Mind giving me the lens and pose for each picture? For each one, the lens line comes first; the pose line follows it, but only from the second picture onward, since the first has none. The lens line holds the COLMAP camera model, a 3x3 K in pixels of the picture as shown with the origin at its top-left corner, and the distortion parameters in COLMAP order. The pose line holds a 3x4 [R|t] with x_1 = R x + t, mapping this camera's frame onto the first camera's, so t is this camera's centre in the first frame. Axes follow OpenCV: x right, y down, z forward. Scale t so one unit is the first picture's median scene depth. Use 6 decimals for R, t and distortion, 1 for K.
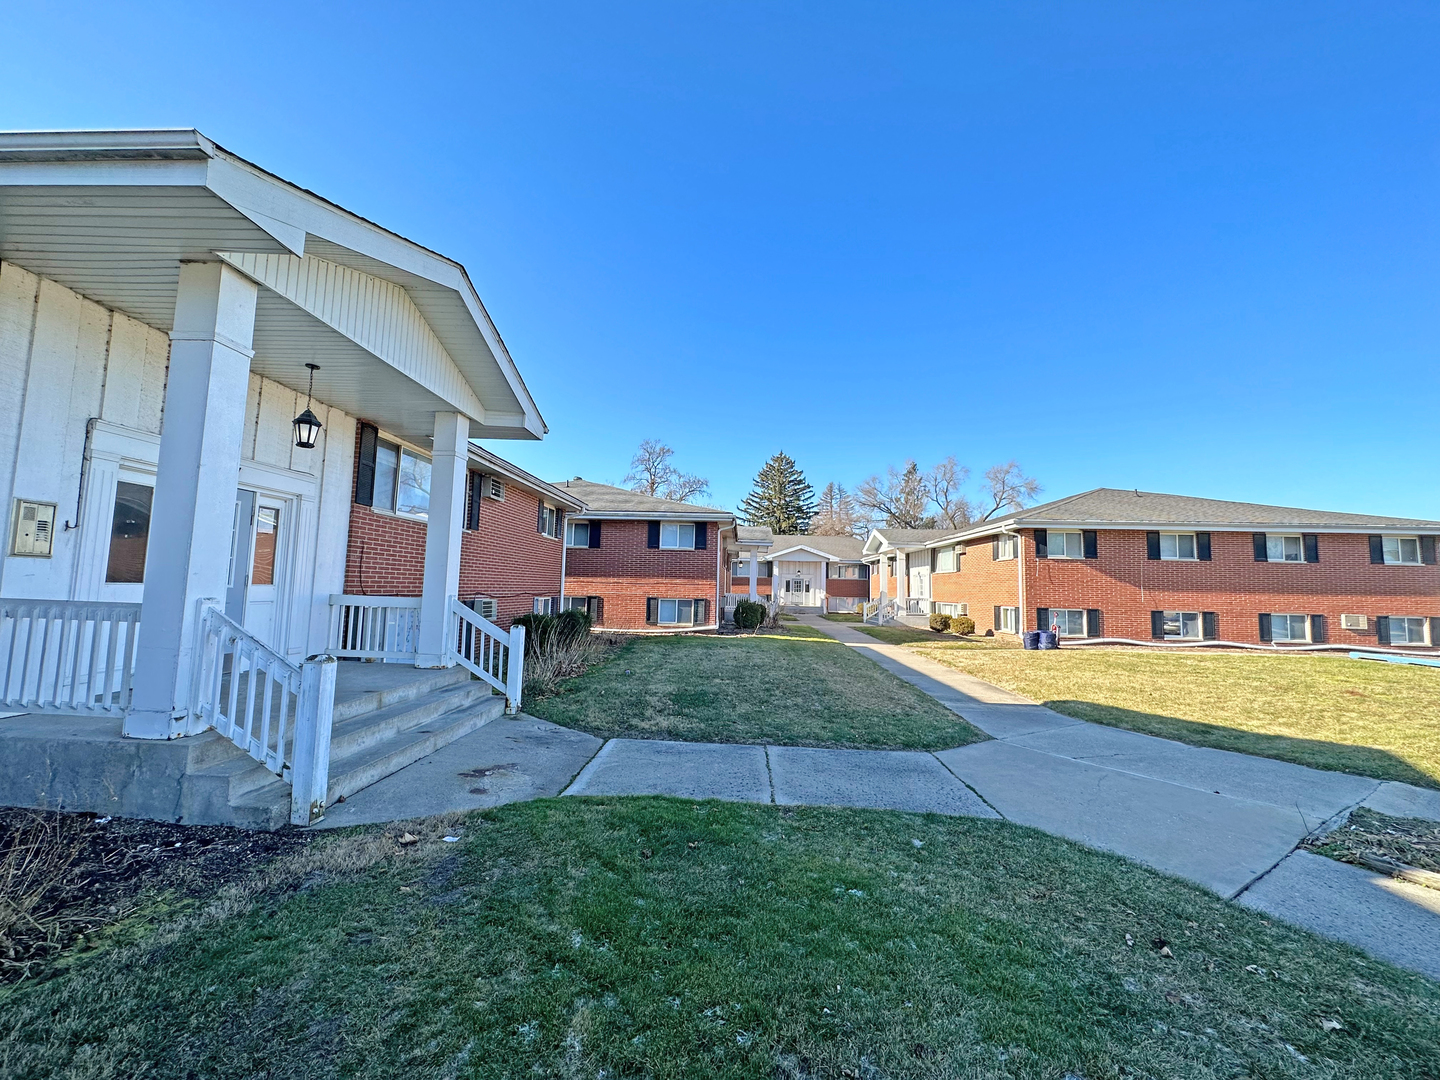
lens RADIAL K [[571.4, 0, 712.5], [0, 571.4, 528.0], [0, 0, 1]] dist [-0.003767, -0.001235]
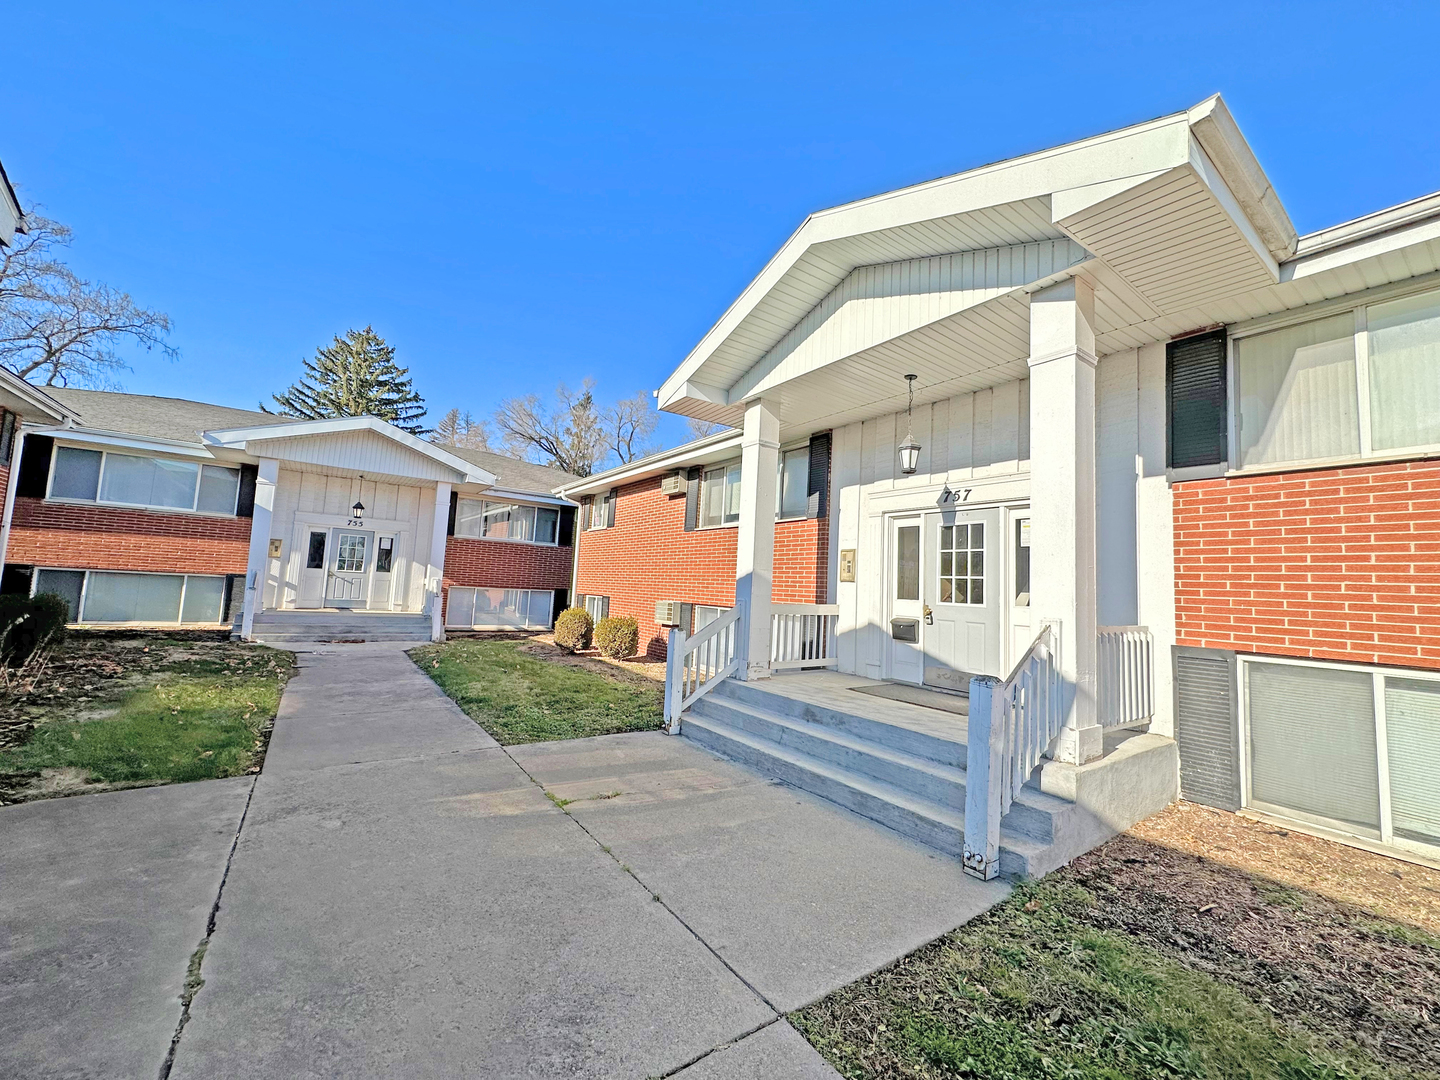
lens RADIAL K [[571.4, 0, 710.3], [0, 571.4, 546.3], [0, 0, 1]] dist [-0.003767, -0.001235]
pose [[0.792022, 0.065714, 0.606946, 0.248810], [-0.097571, 0.995036, 0.019591, 0.158335], [-0.602646, -0.074737, 0.794501, 1.357750]]
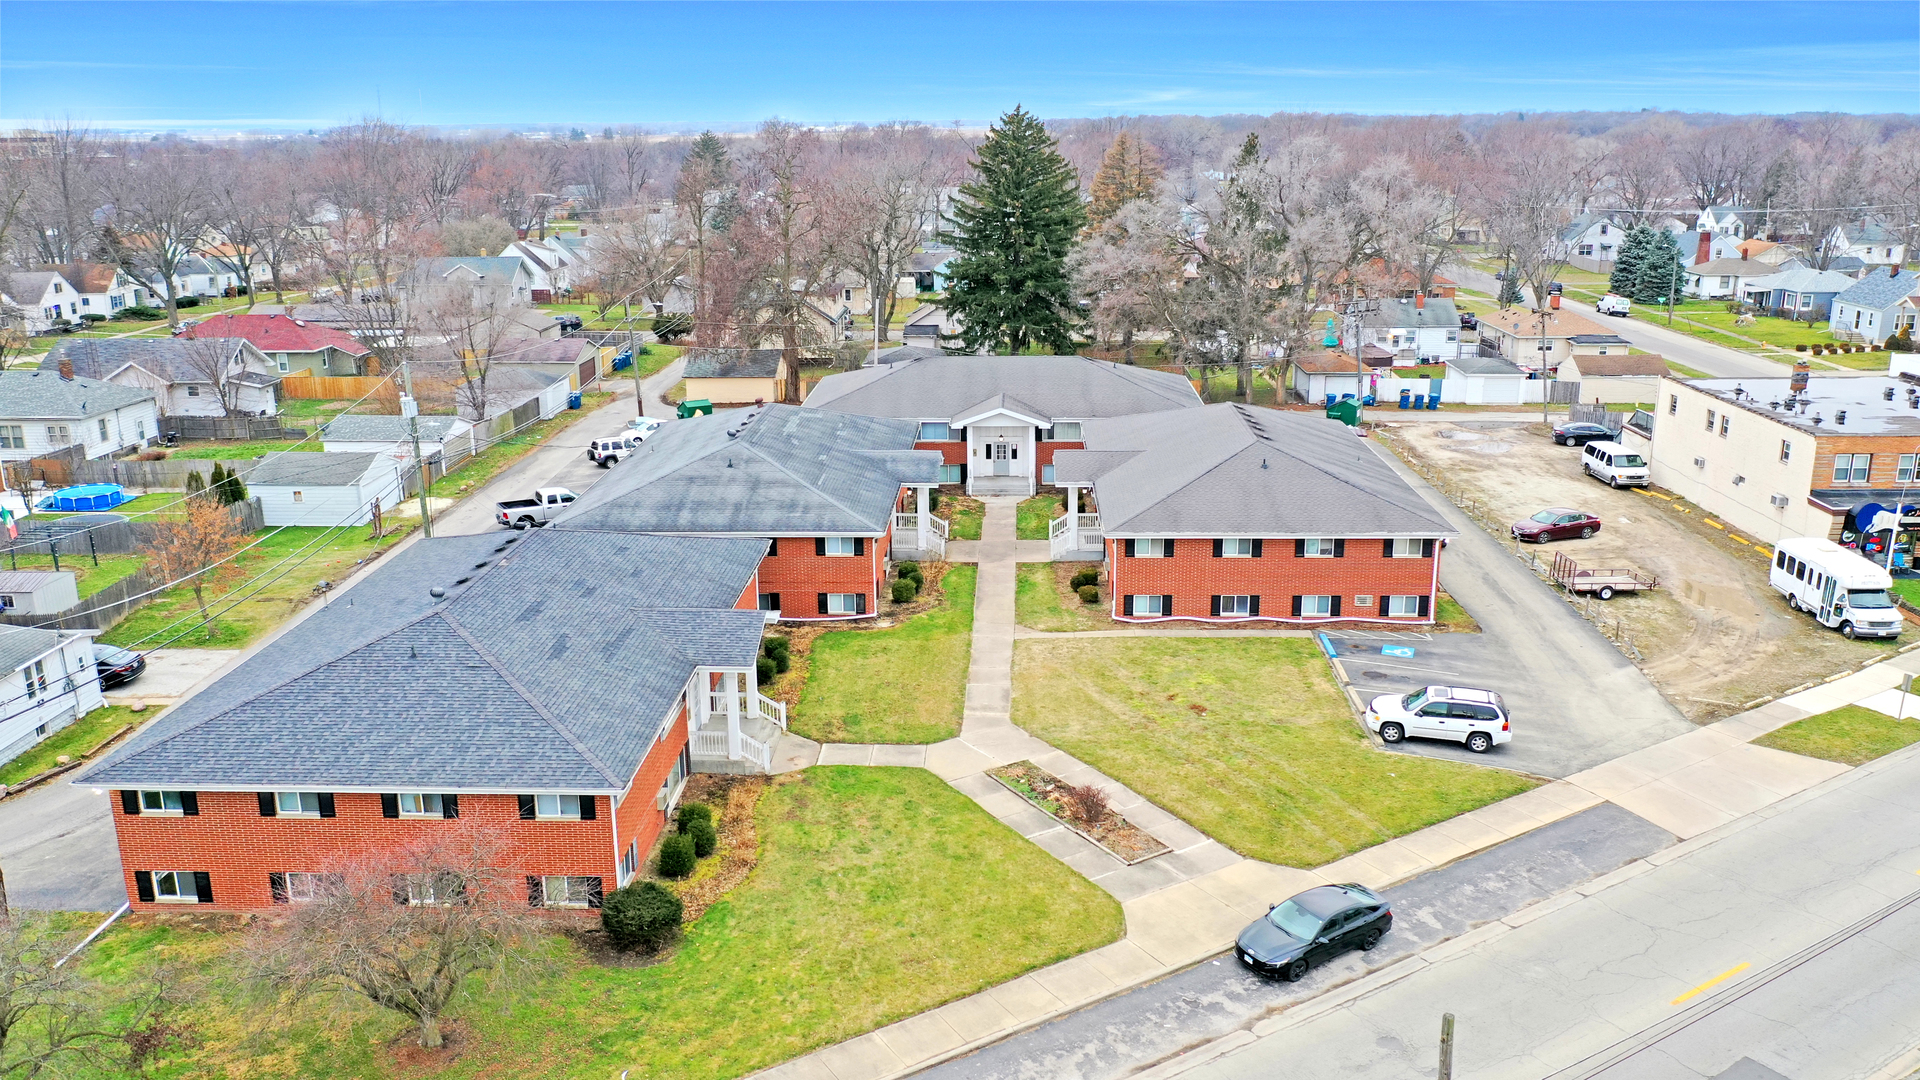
lens RADIAL K [[1530.7, 0, 969.8], [0, 1530.7, 540.0], [0, 0, 1]] dist [-0.003267, -0.012378]
pose [[0.999413, -0.031914, 0.012421, 0.174339], [0.025084, 0.929120, 0.368925, -1.181196], [-0.023314, -0.368397, 0.929376, -2.018313]]
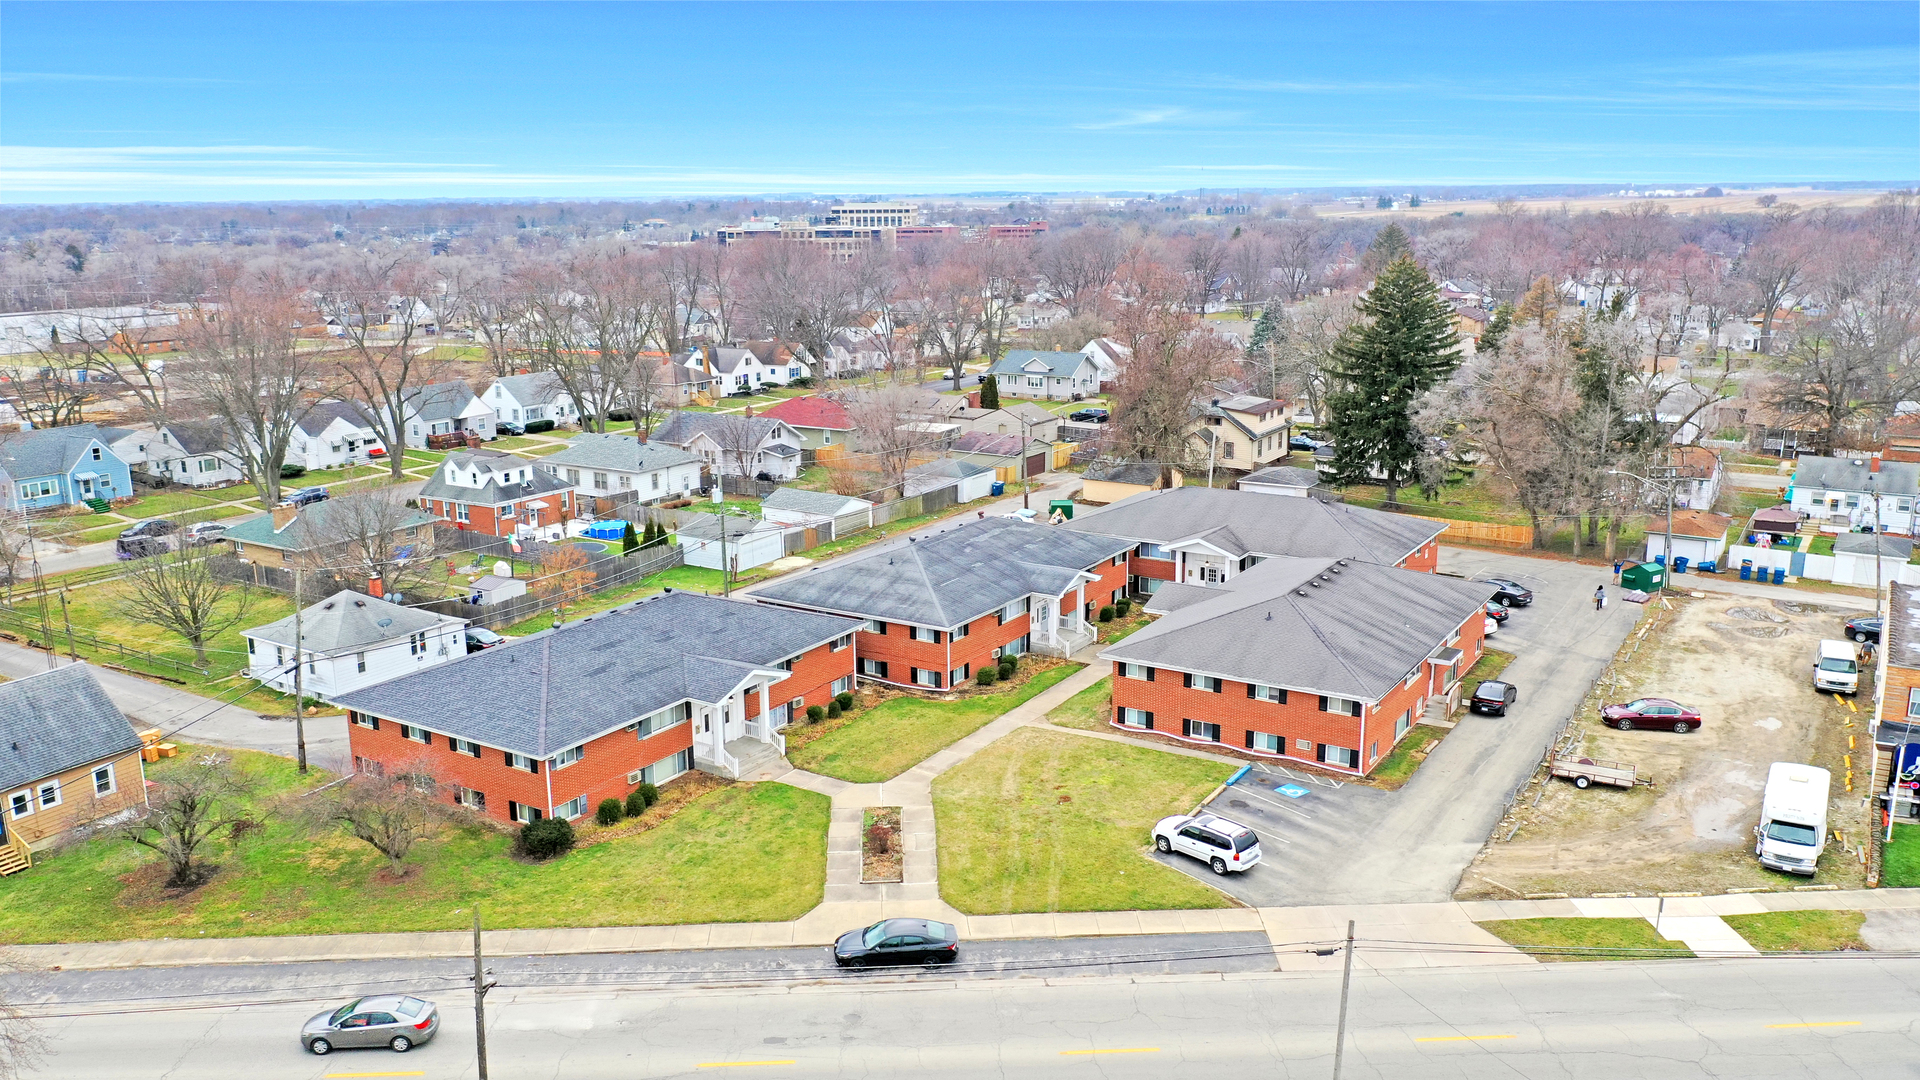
lens RADIAL K [[1530.7, 0, 965.3], [0, 1530.7, 546.9], [0, 0, 1]] dist [-0.003267, -0.012378]
pose [[0.872613, 0.083092, -0.481292, 2.086364], [0.081135, 0.947069, 0.310609, -1.543590], [0.481625, -0.310091, 0.819683, -2.409004]]
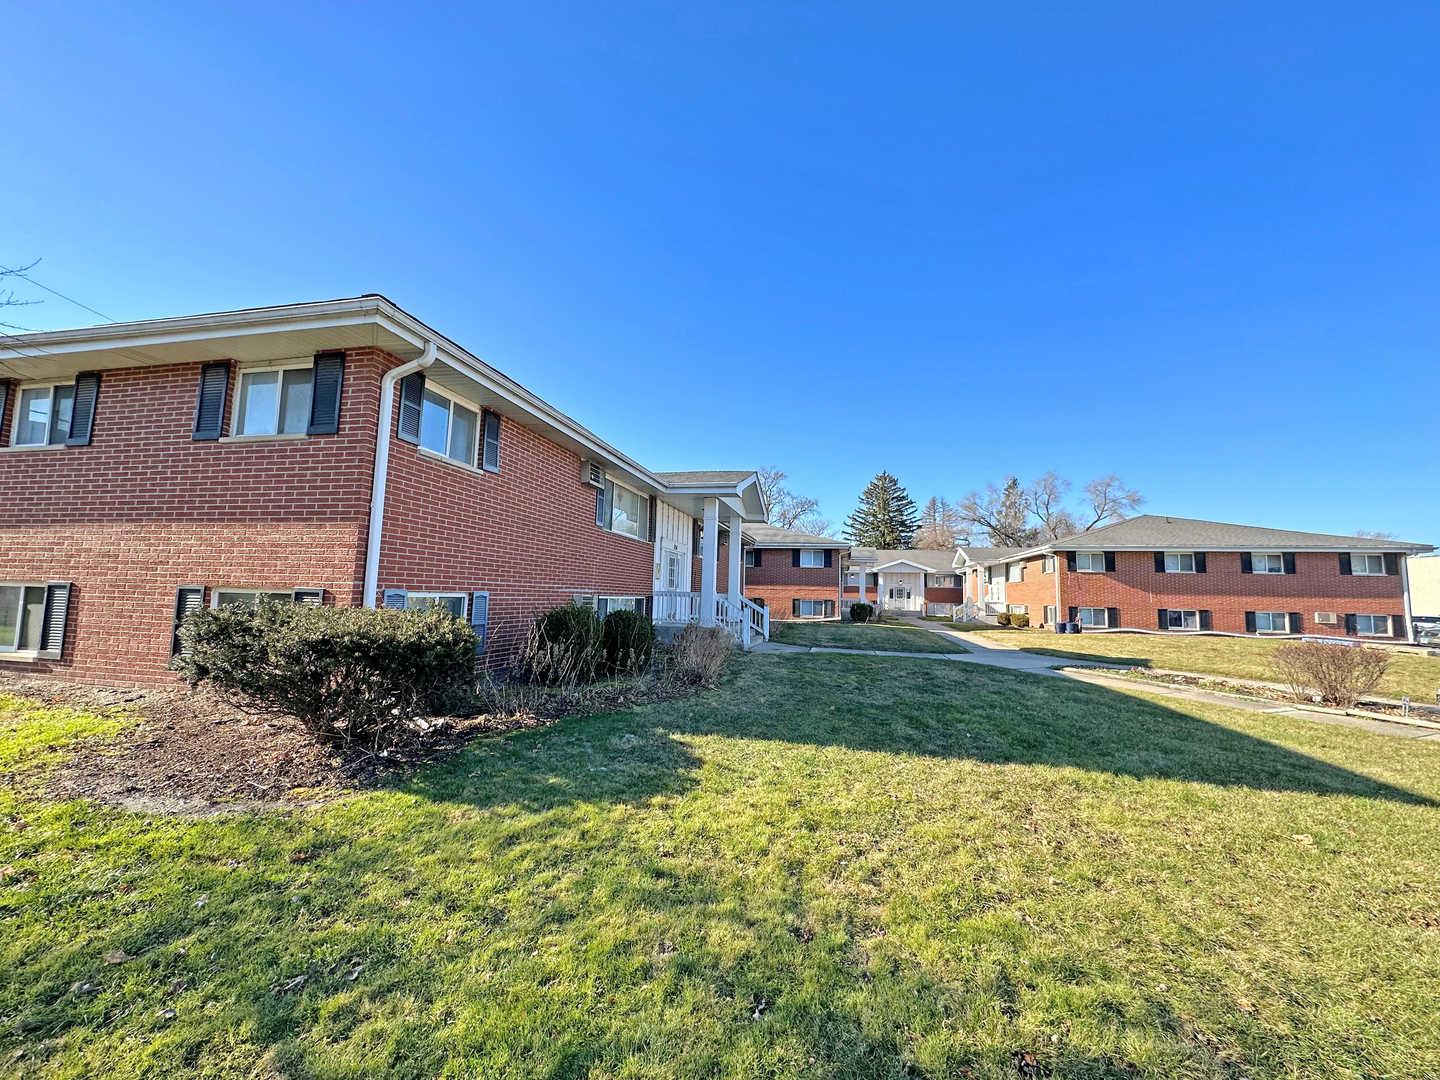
lens RADIAL K [[571.4, 0, 714.0], [0, 571.4, 534.8], [0, 0, 1]] dist [-0.003767, -0.001235]
pose [[0.984552, -0.017876, -0.174178, -0.051283], [0.017096, 0.999836, -0.005975, -0.043962], [0.174257, 0.002905, 0.984696, -0.529506]]
